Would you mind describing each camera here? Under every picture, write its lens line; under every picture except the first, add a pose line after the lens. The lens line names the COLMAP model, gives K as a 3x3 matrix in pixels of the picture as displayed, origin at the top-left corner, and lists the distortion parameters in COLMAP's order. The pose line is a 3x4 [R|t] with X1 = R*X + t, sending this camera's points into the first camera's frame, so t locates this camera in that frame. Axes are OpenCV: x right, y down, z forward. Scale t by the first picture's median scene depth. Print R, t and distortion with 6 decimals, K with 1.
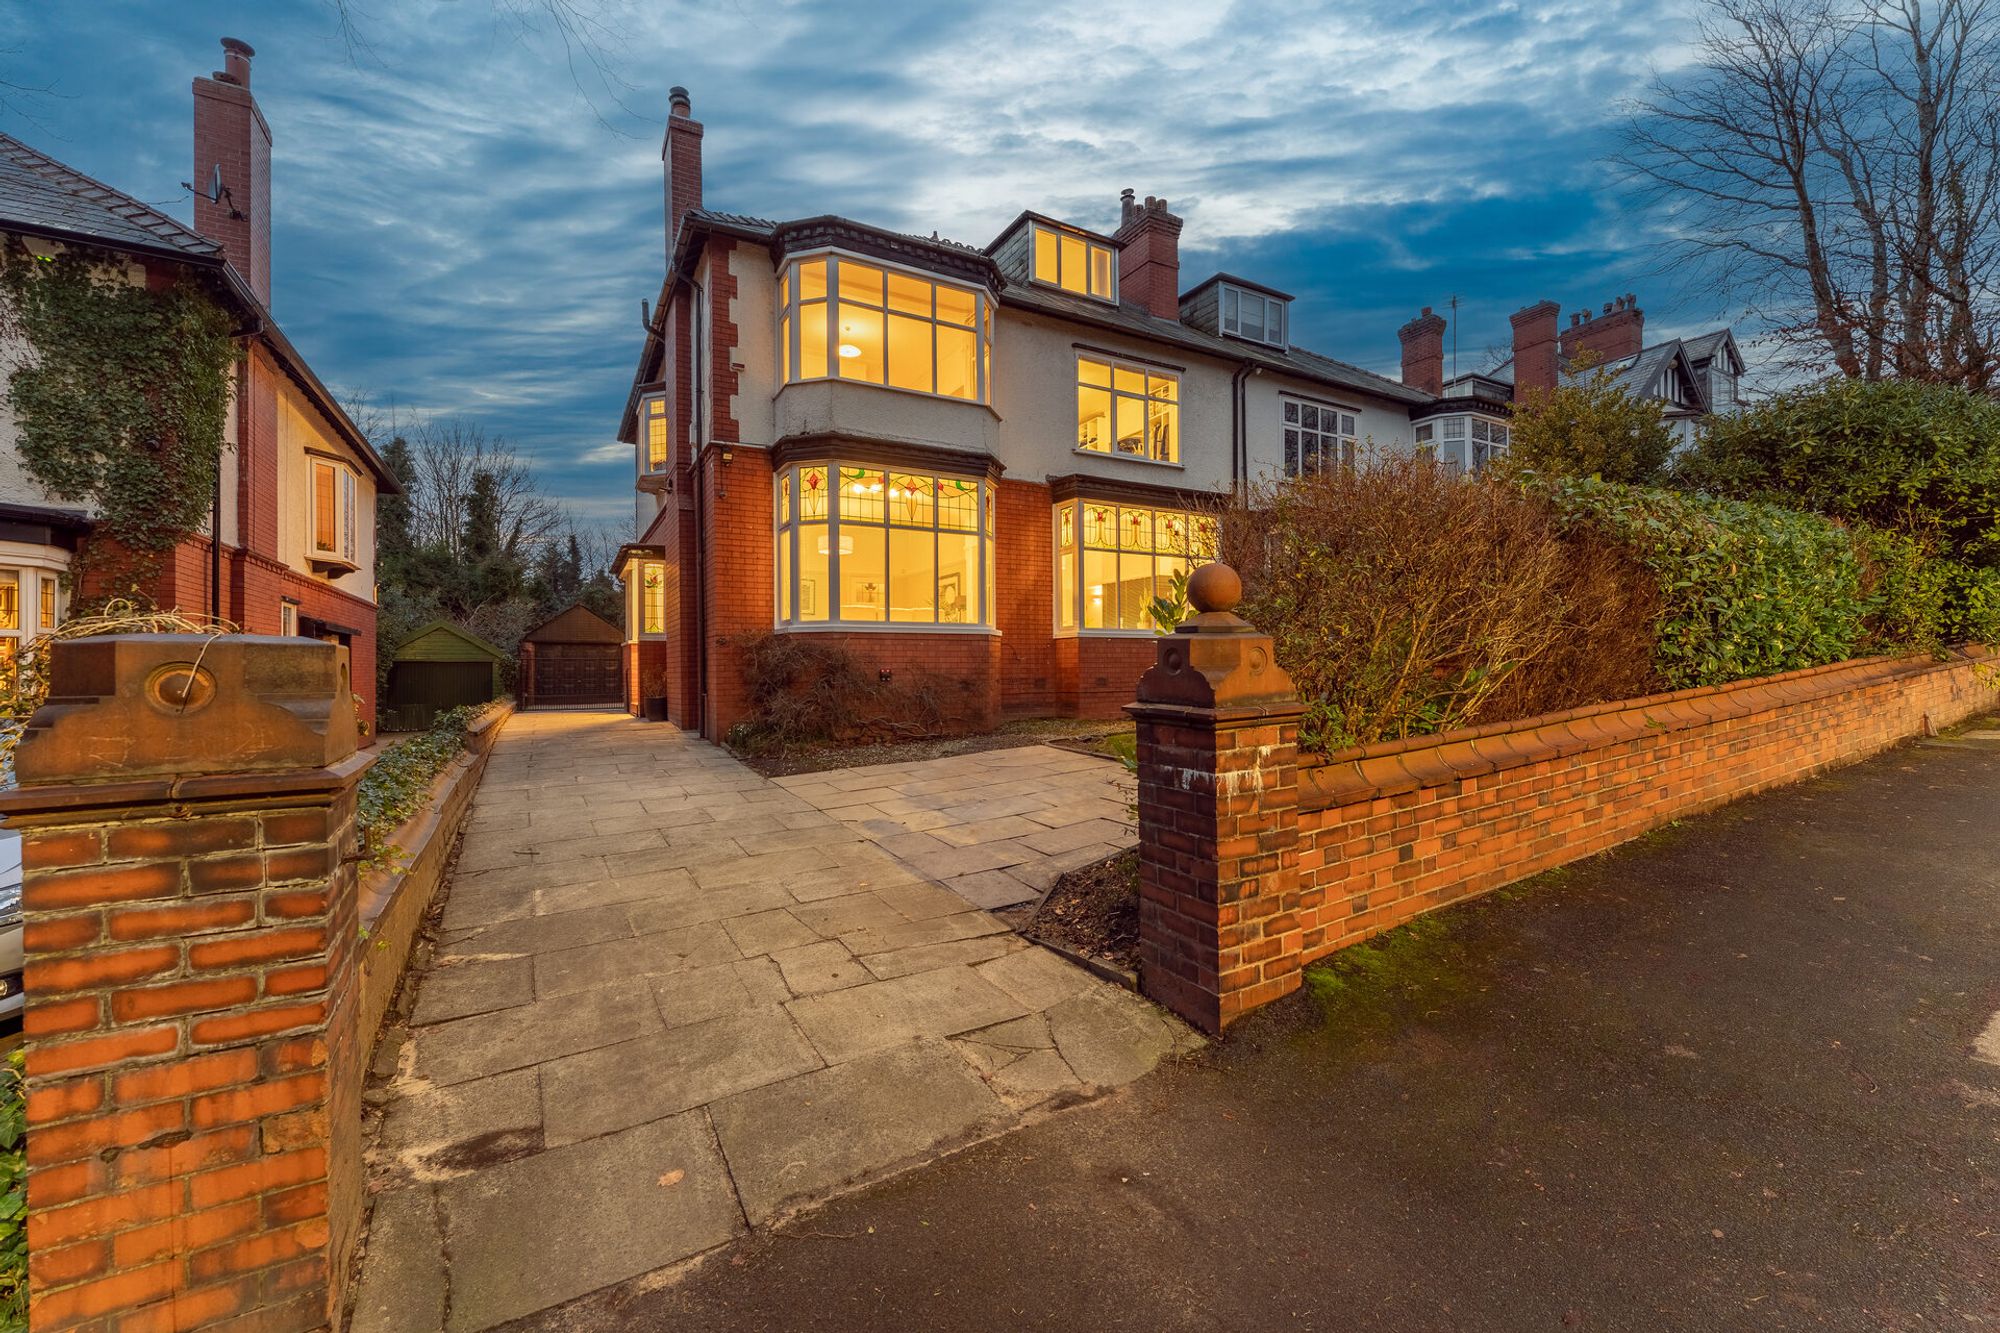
lens RADIAL K [[773.4, 0, 1000.0], [0, 773.4, 666.5], [0, 0, 1]] dist [-0.006909, -0.000065]
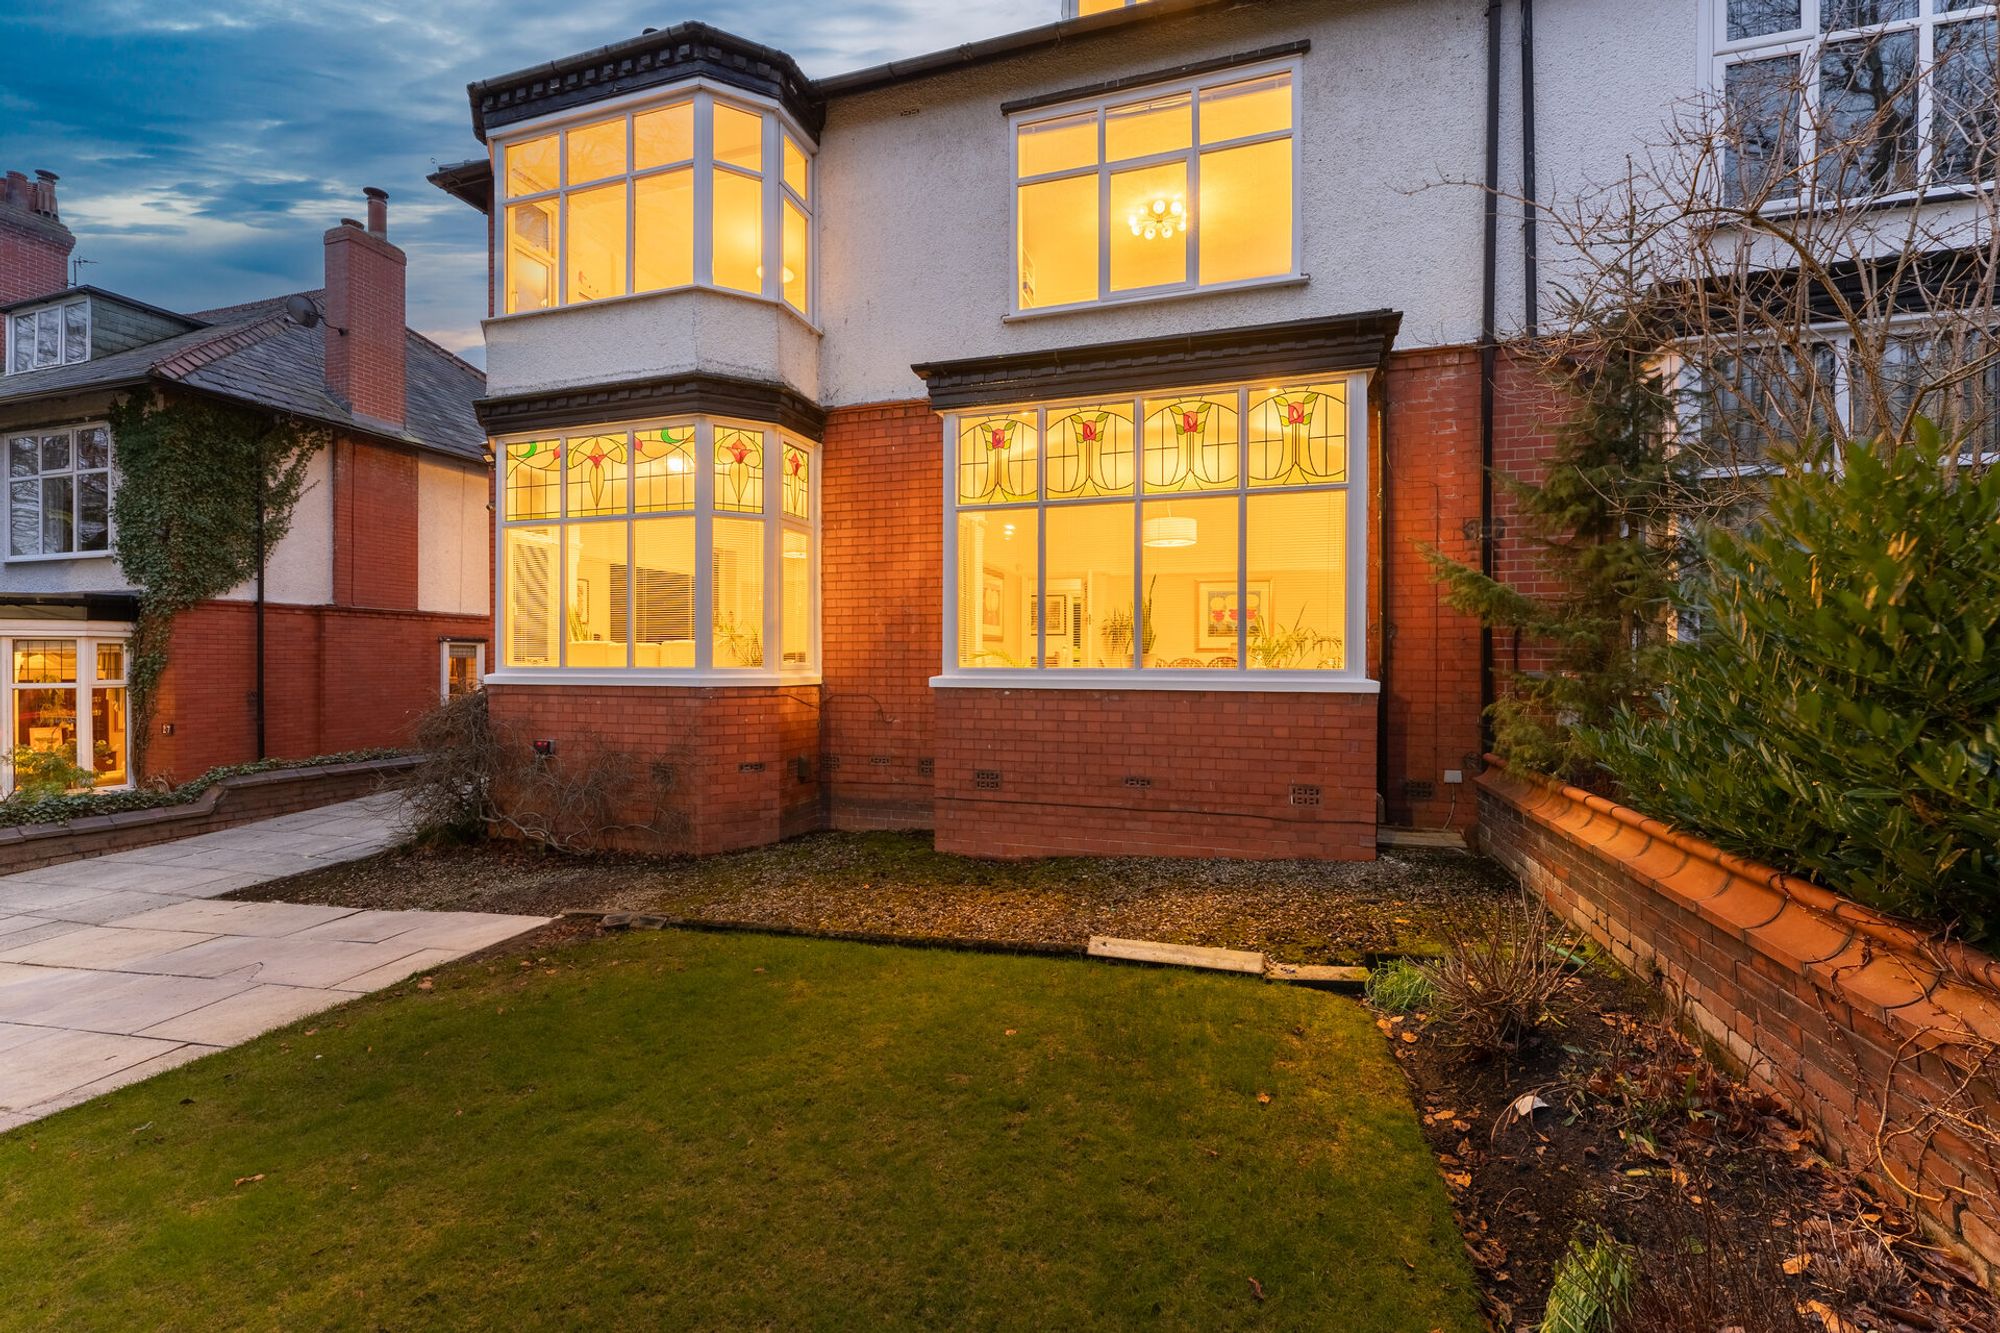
lens RADIAL K [[830.5, 0, 1004.8], [0, 830.5, 653.0], [0, 0, 1]] dist [-0.000844, 0.000262]
pose [[0.687992, -0.002258, -0.725715, 0.550186], [-0.008350, 0.999904, -0.011027, -0.058100], [0.725670, 0.013646, 0.687907, 0.698519]]
